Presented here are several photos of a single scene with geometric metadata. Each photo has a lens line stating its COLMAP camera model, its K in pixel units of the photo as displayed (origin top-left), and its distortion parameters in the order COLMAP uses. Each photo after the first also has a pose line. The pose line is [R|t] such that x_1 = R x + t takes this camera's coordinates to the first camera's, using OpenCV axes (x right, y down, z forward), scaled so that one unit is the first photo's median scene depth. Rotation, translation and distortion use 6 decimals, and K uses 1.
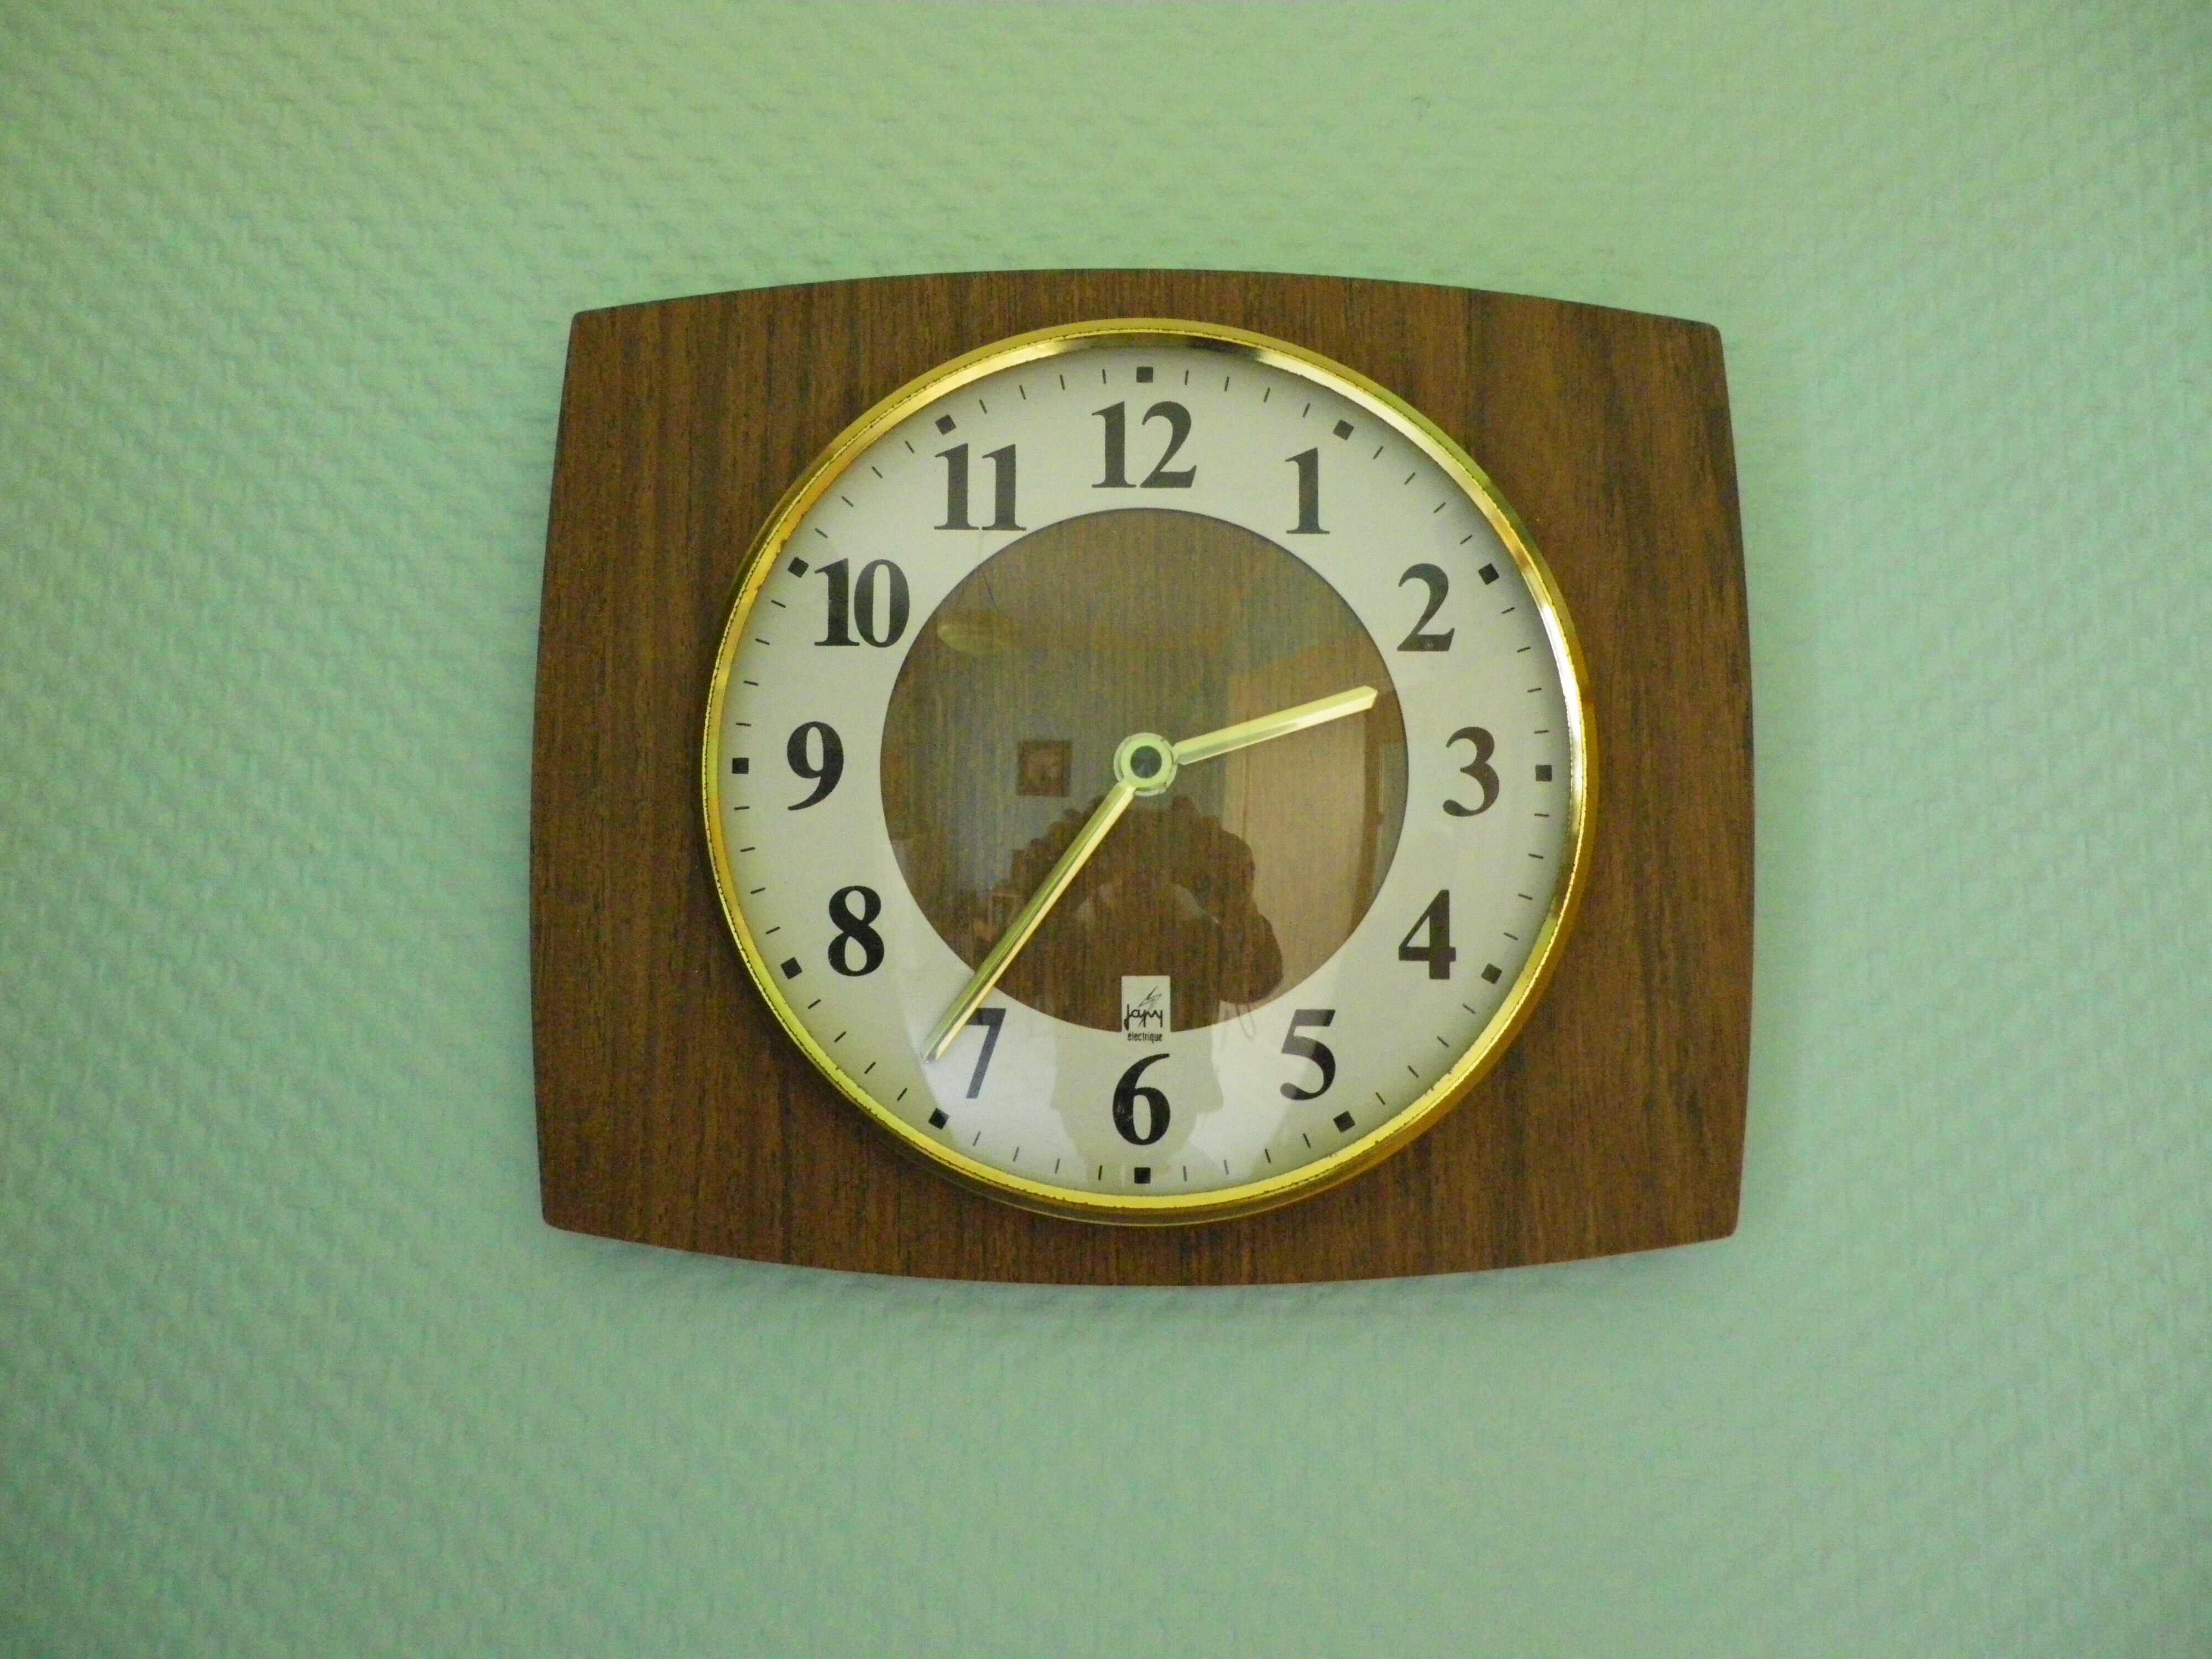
lens RADIAL K [[1682.1, 0, 1110.5], [0, 1682.1, 828.5], [0, 0, 1]] dist [-0.001632, 0.007251]
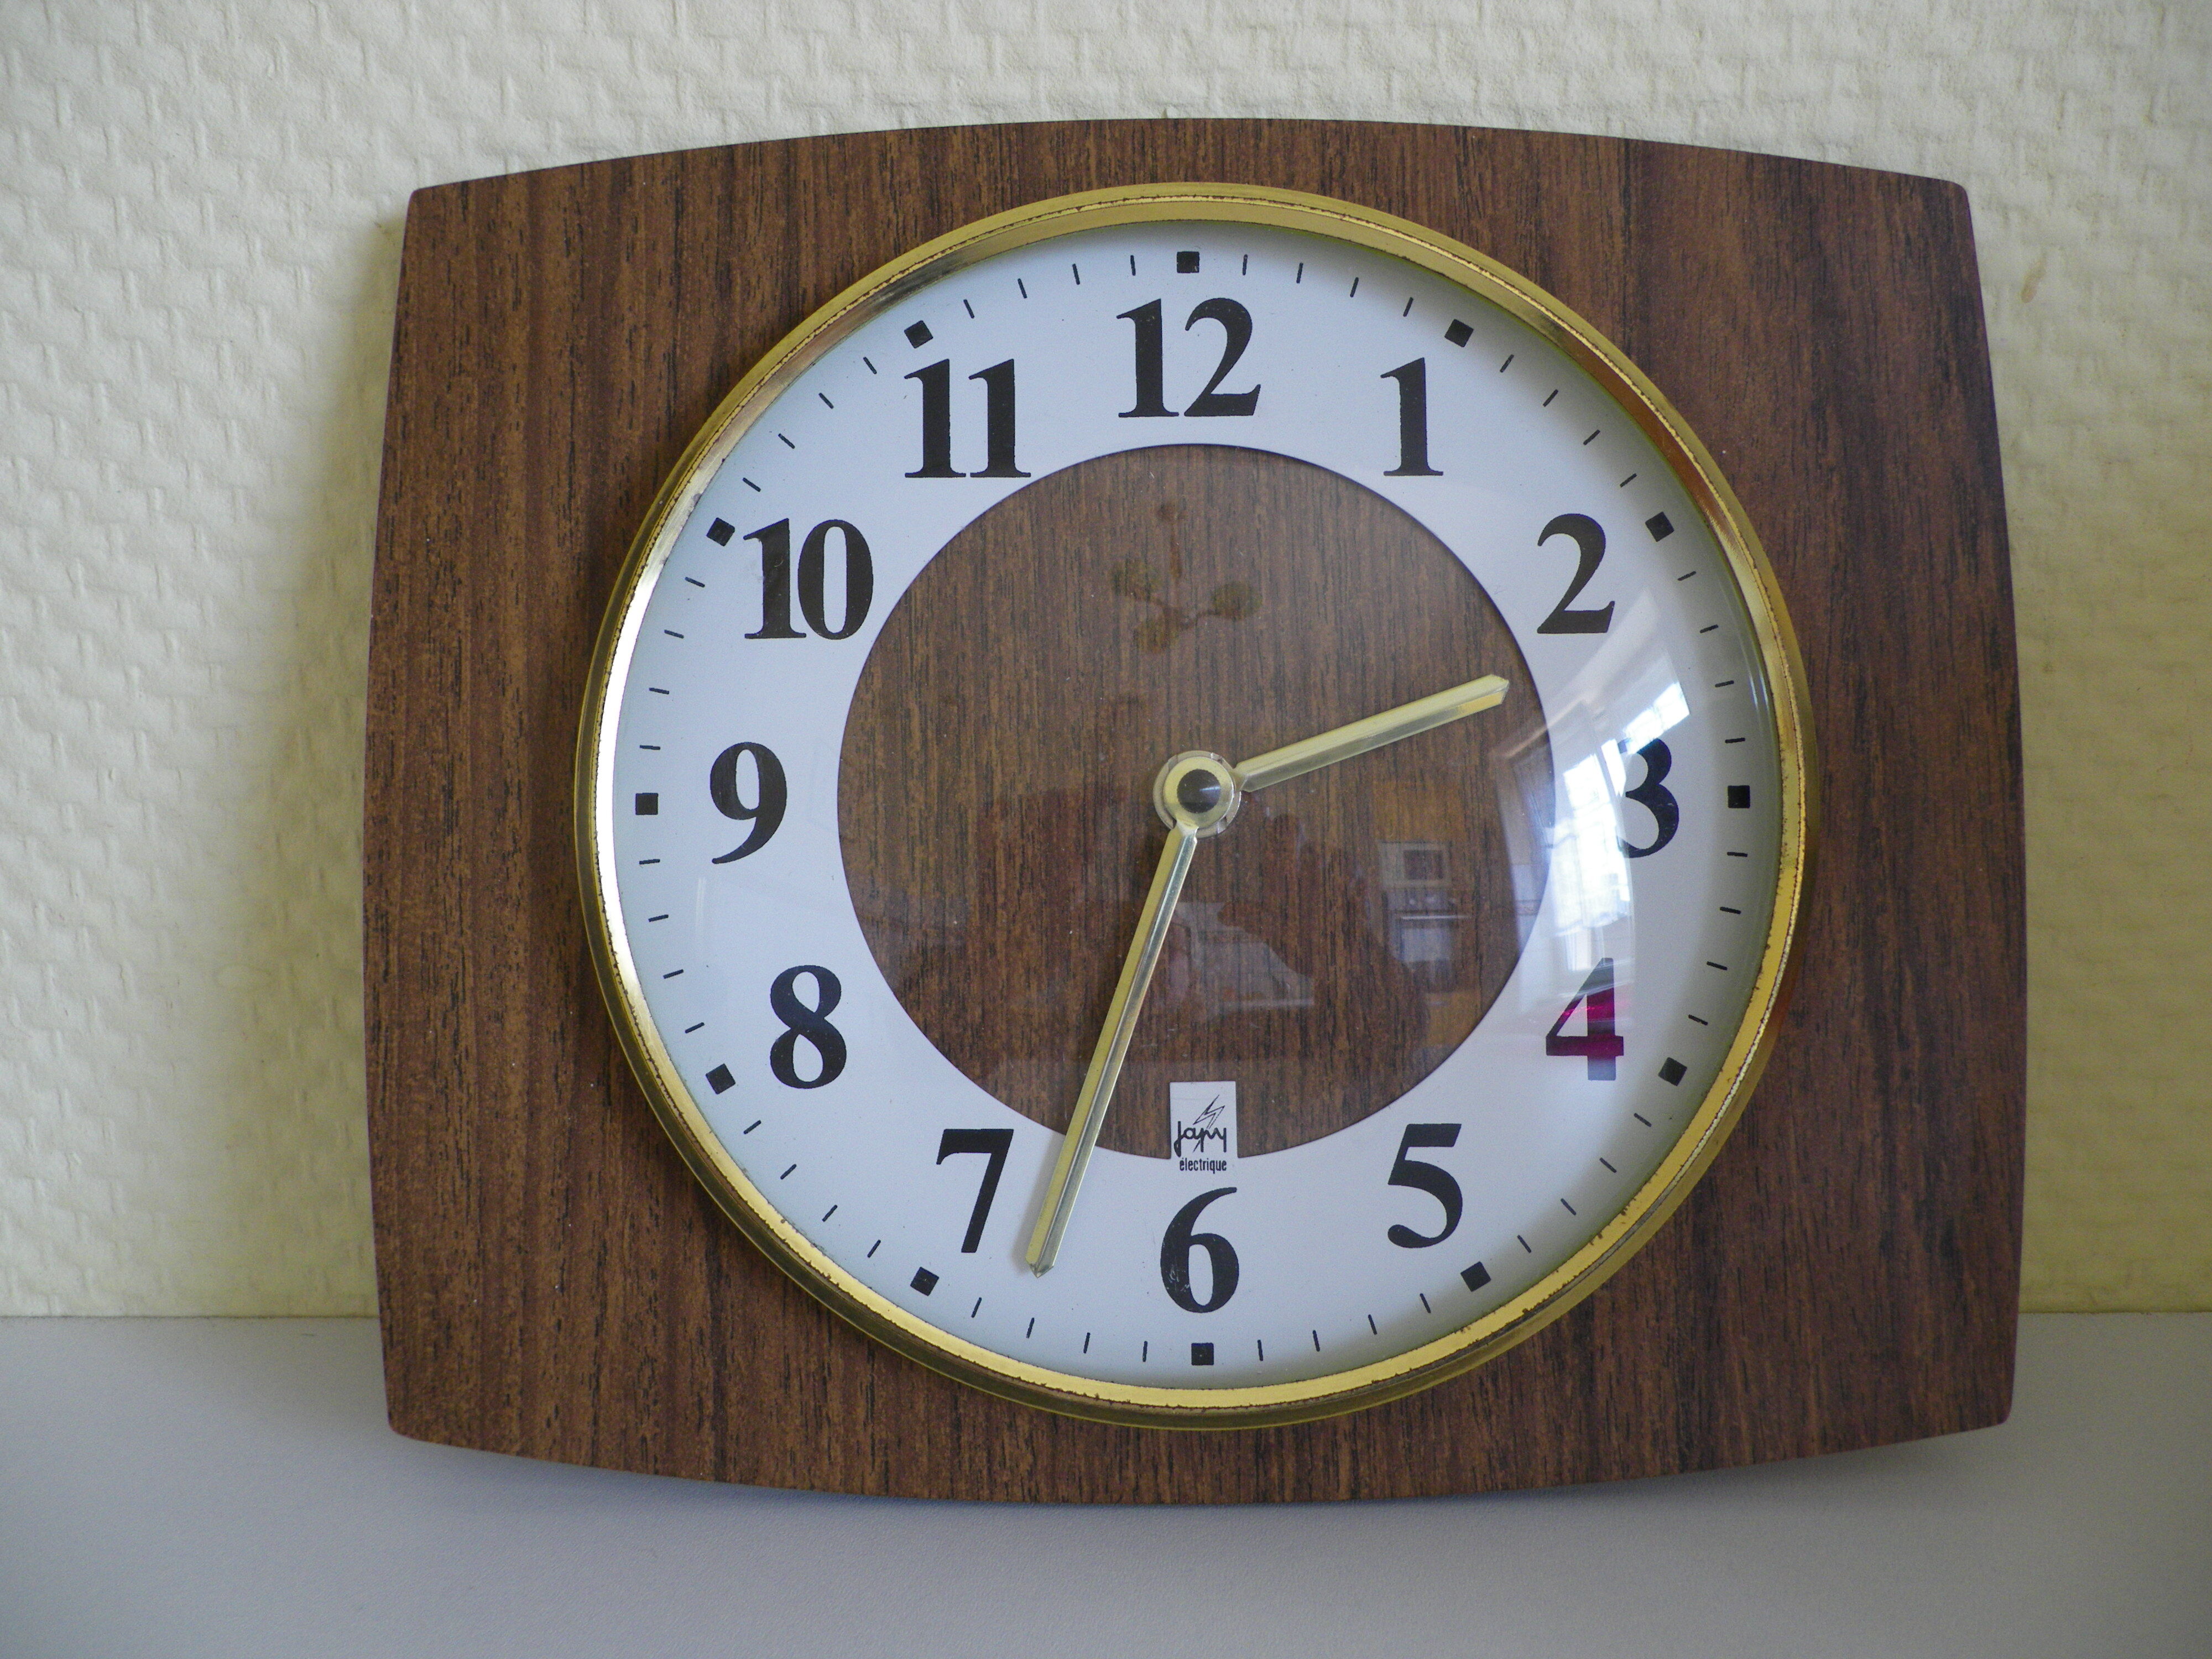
lens RADIAL K [[1682.1, 0, 1109.4], [0, 1682.1, 820.7], [0, 0, 1]] dist [-0.001632, 0.007251]
pose [[0.999882, -0.015120, -0.002880, -0.015771], [0.015170, 0.999722, 0.018053, -0.039808], [0.002606, -0.018094, 0.999833, 0.263100]]
